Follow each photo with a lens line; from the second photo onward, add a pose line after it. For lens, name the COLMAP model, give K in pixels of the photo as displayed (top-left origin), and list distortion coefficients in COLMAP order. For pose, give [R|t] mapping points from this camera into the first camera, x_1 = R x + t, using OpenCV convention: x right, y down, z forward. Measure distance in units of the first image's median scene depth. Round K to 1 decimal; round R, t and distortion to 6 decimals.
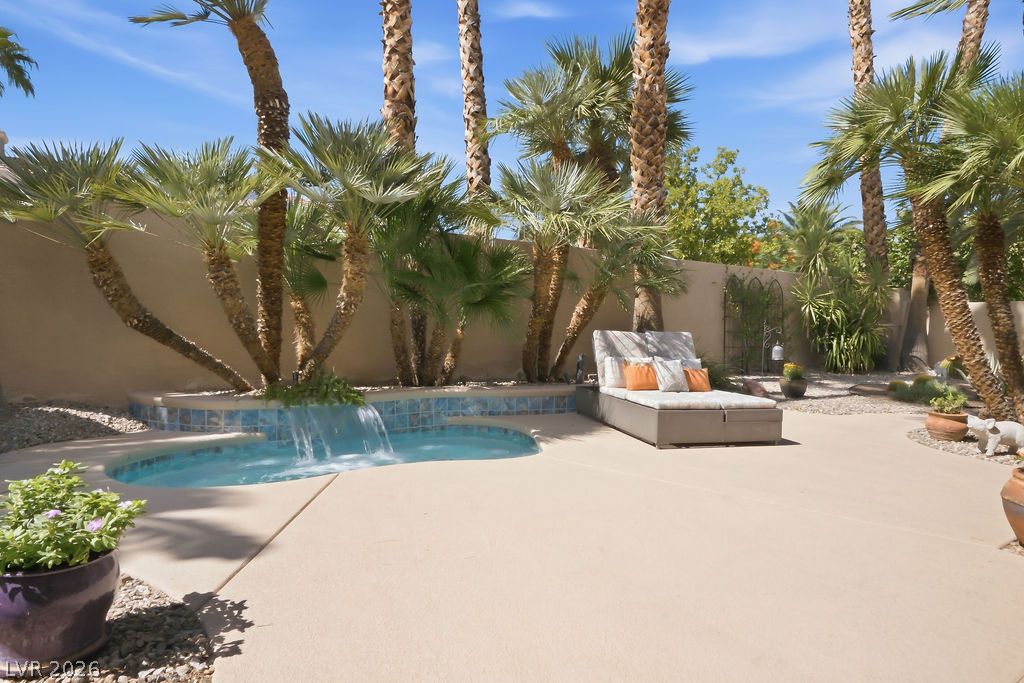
lens RADIAL K [[624.0, 0, 495.1], [0, 624.0, 339.2], [0, 0, 1]] dist [-0.005418, 0.006111]
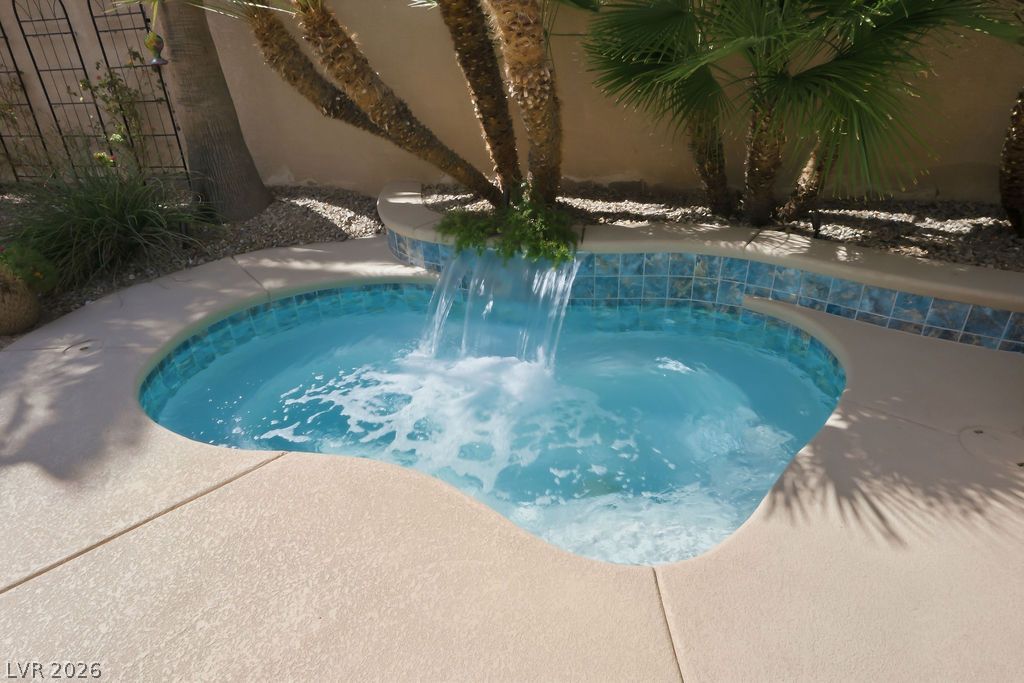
lens RADIAL K [[579.6, 0, 496.3], [0, 579.6, 344.8], [0, 0, 1]] dist [0.001824, 0.000777]
pose [[0.657922, 0.321060, -0.681219, 0.145663], [0.038928, 0.888862, 0.456519, -0.078748], [0.752080, -0.326872, 0.572303, 0.553103]]
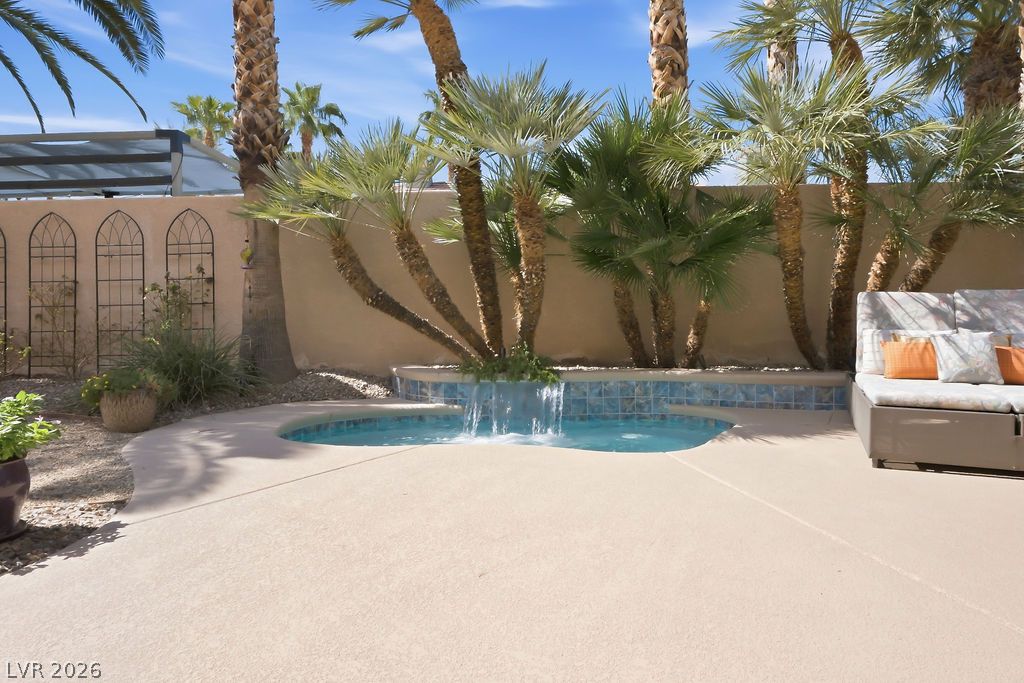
lens RADIAL K [[624.0, 0, 496.5], [0, 624.0, 343.1], [0, 0, 1]] dist [-0.005418, 0.006111]
pose [[0.789667, 0.004874, -0.613516, 0.263014], [0.005711, 0.999867, 0.015295, 0.029146], [0.613509, -0.015582, 0.789534, 0.207593]]
